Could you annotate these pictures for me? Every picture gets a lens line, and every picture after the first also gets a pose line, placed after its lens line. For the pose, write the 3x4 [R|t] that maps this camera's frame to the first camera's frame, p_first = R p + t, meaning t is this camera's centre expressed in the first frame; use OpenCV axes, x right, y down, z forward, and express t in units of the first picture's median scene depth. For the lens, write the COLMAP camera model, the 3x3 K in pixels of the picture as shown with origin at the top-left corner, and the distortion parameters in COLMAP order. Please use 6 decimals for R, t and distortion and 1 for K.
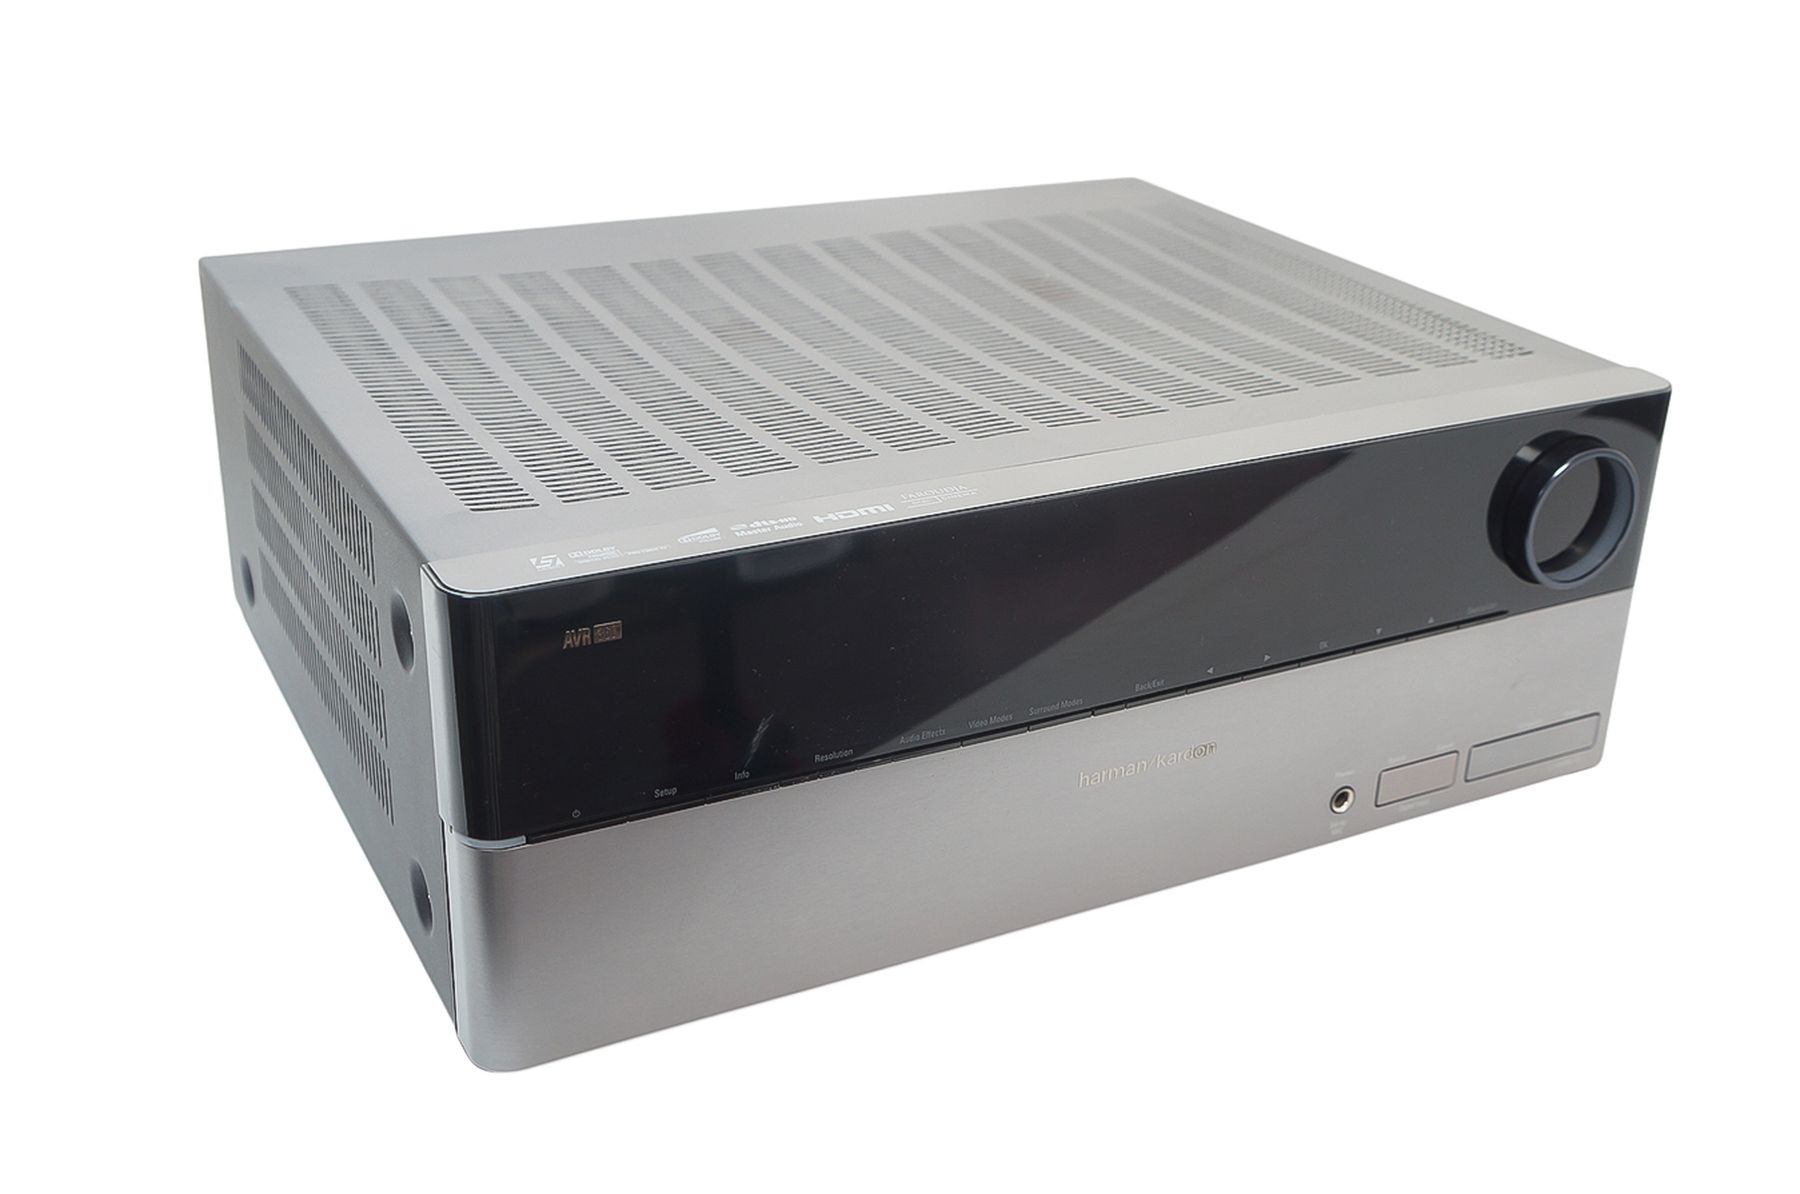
lens RADIAL K [[1974.1, 0, 895.8], [0, 1974.1, 594.6], [0, 0, 1]] dist [-0.030556, 0.000000]
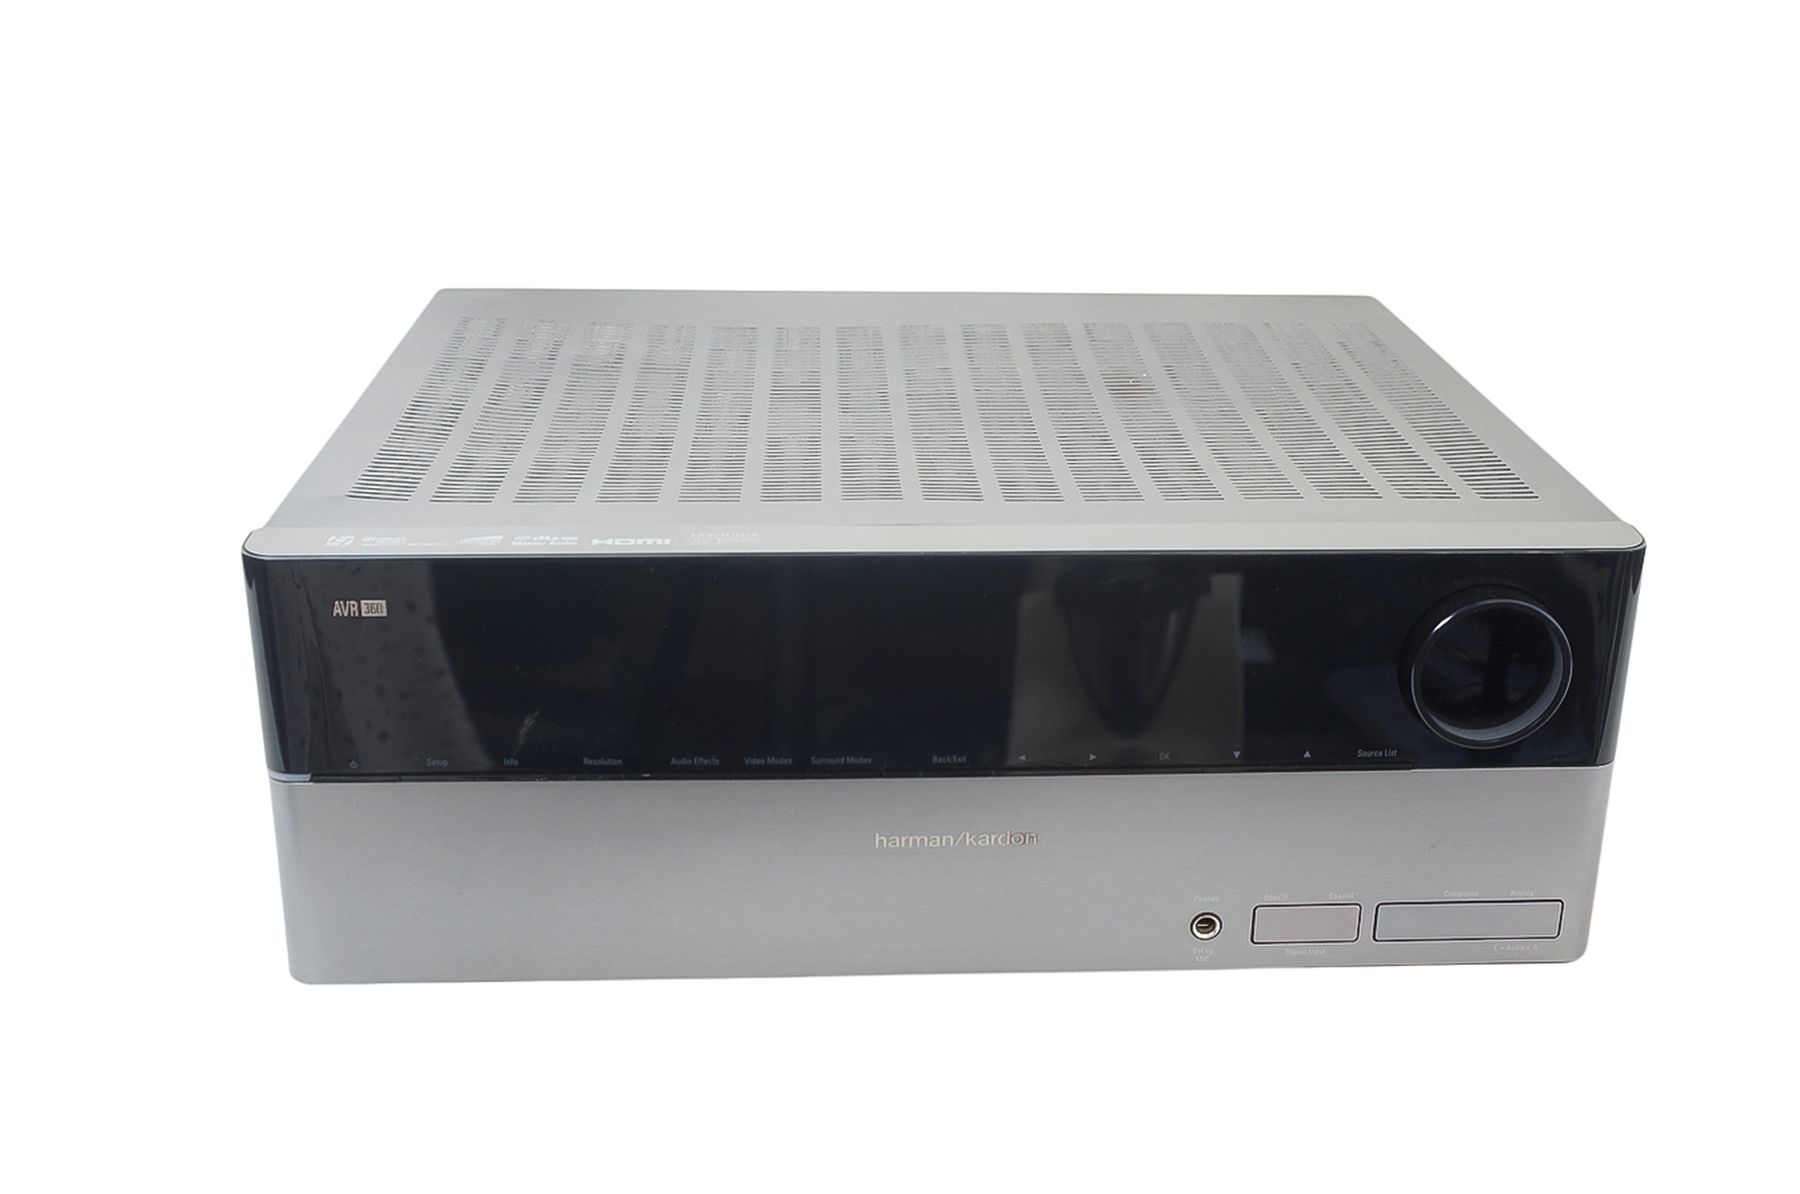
lens RADIAL K [[1974.1, 0, 902.9], [0, 1974.1, 595.6], [0, 0, 1]] dist [-0.030556, 0.000000]
pose [[0.910263, 0.139636, -0.389774, 0.467189], [-0.161405, 0.986609, -0.023487, -0.008992], [0.381275, 0.084291, 0.920611, 0.046376]]
